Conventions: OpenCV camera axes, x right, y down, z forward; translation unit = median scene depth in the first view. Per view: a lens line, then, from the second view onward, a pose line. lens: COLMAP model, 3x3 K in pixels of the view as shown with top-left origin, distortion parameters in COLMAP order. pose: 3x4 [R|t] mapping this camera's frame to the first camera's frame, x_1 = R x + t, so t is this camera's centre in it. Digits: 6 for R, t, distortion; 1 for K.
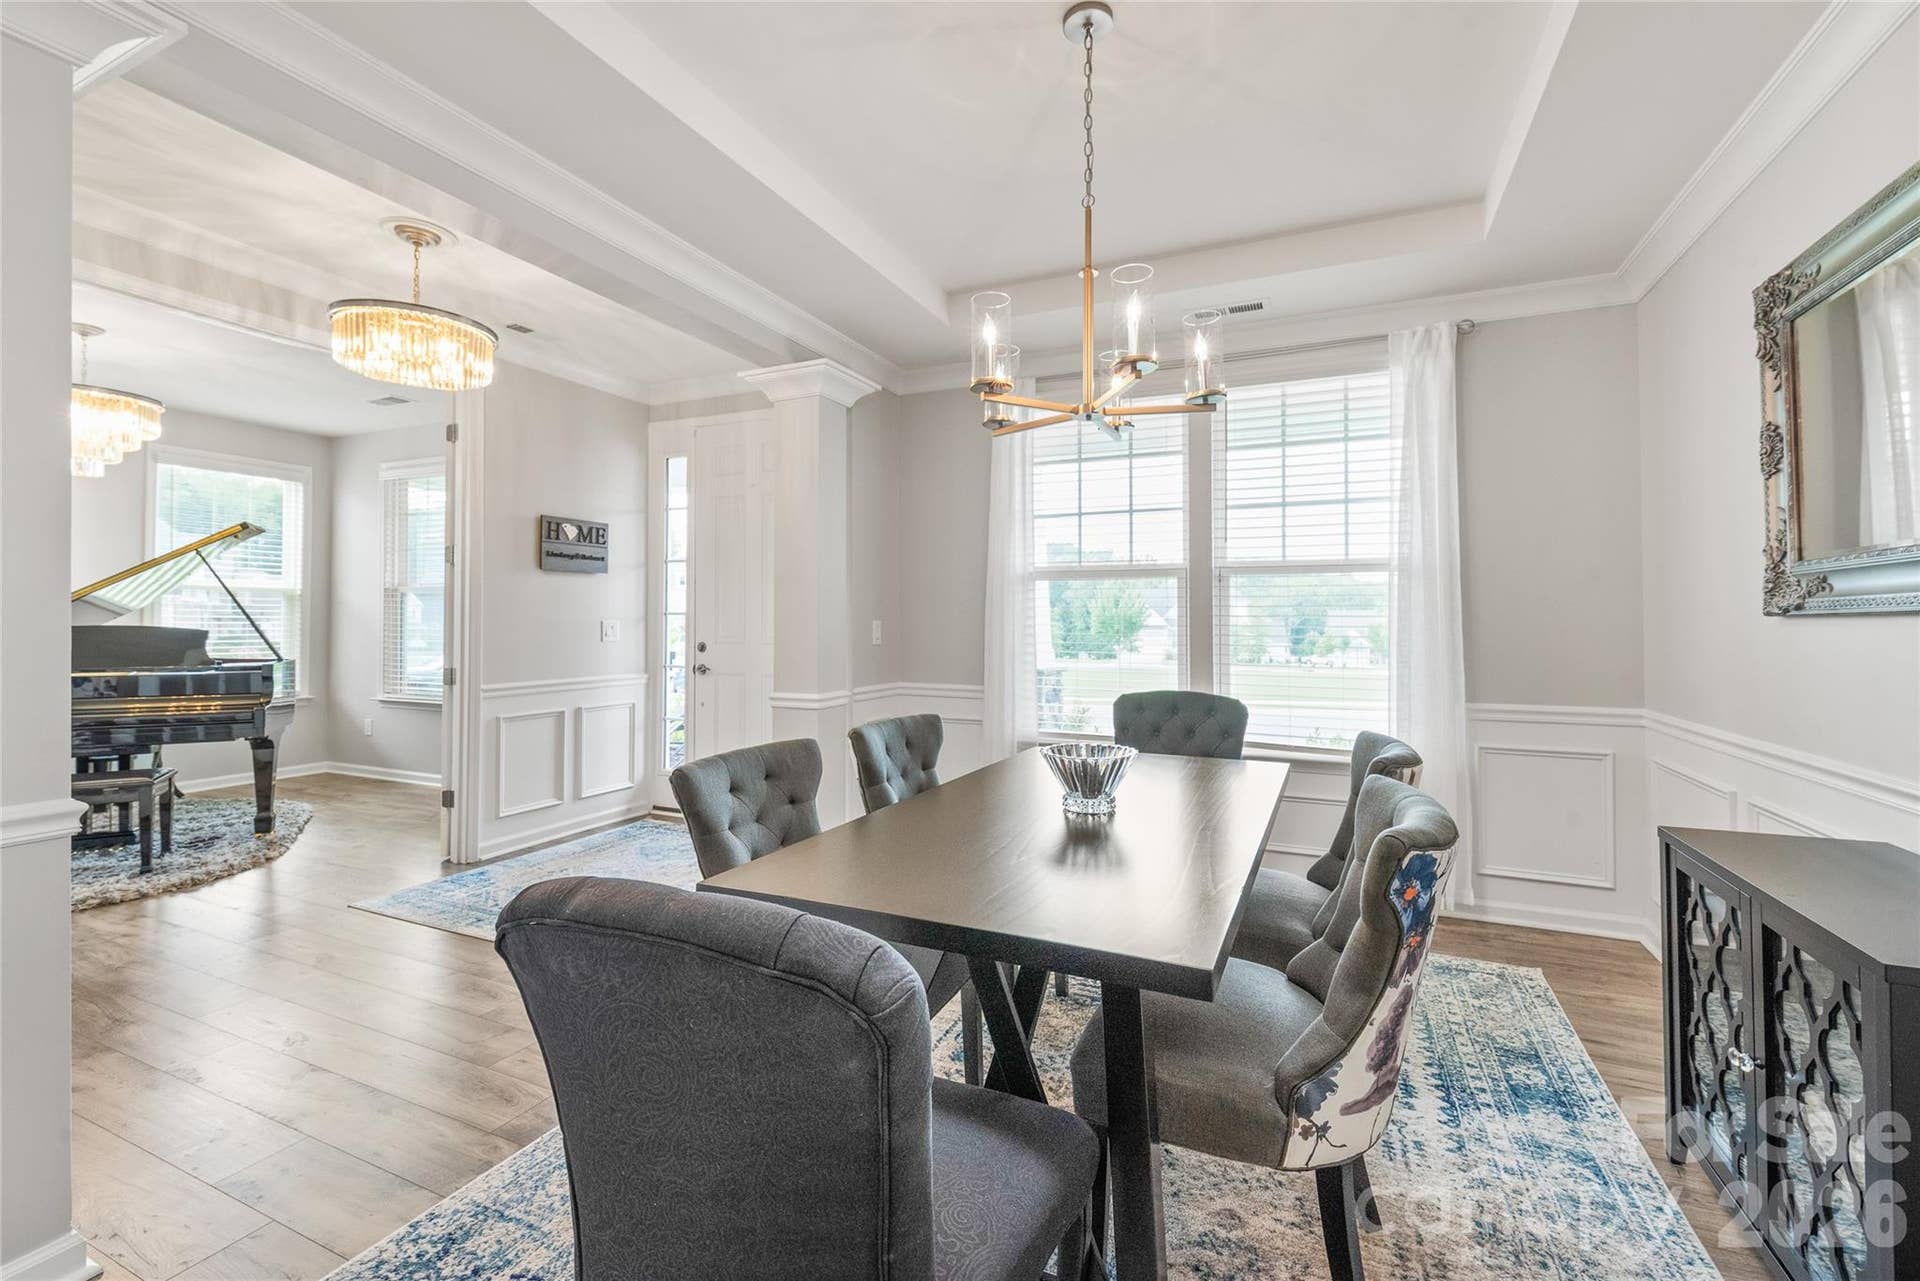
lens RADIAL K [[817.1, 0, 970.3], [0, 817.1, 622.8], [0, 0, 1]] dist [0.000953, -0.000638]
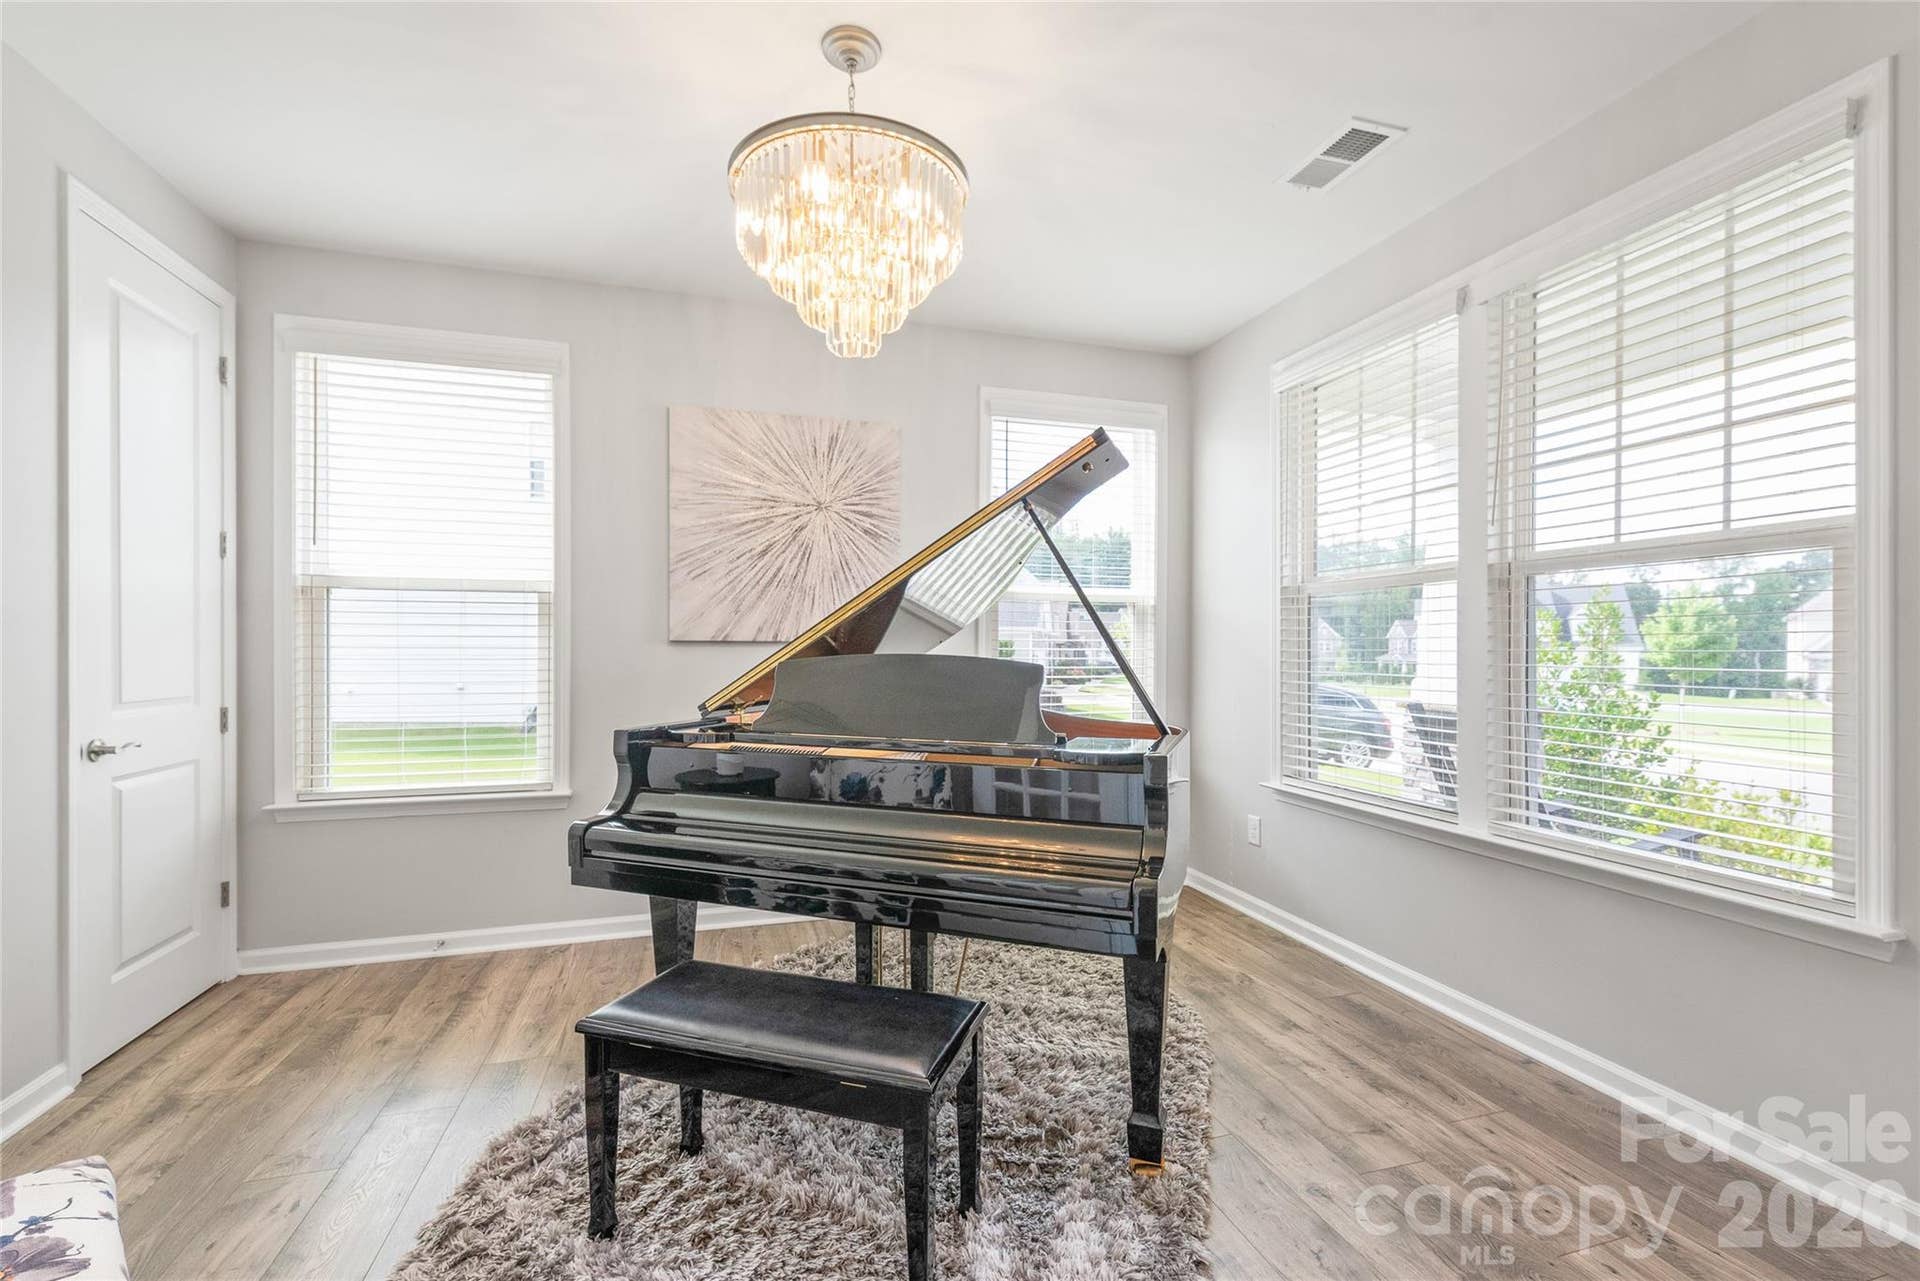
lens RADIAL K [[817.1, 0, 962.8], [0, 817.1, 646.6], [0, 0, 1]] dist [0.000953, -0.000638]
pose [[0.655158, -0.003566, -0.755483, -0.440408], [0.002235, 0.999994, -0.002782, -0.000564], [0.755488, 0.000134, 0.655162, 0.475244]]
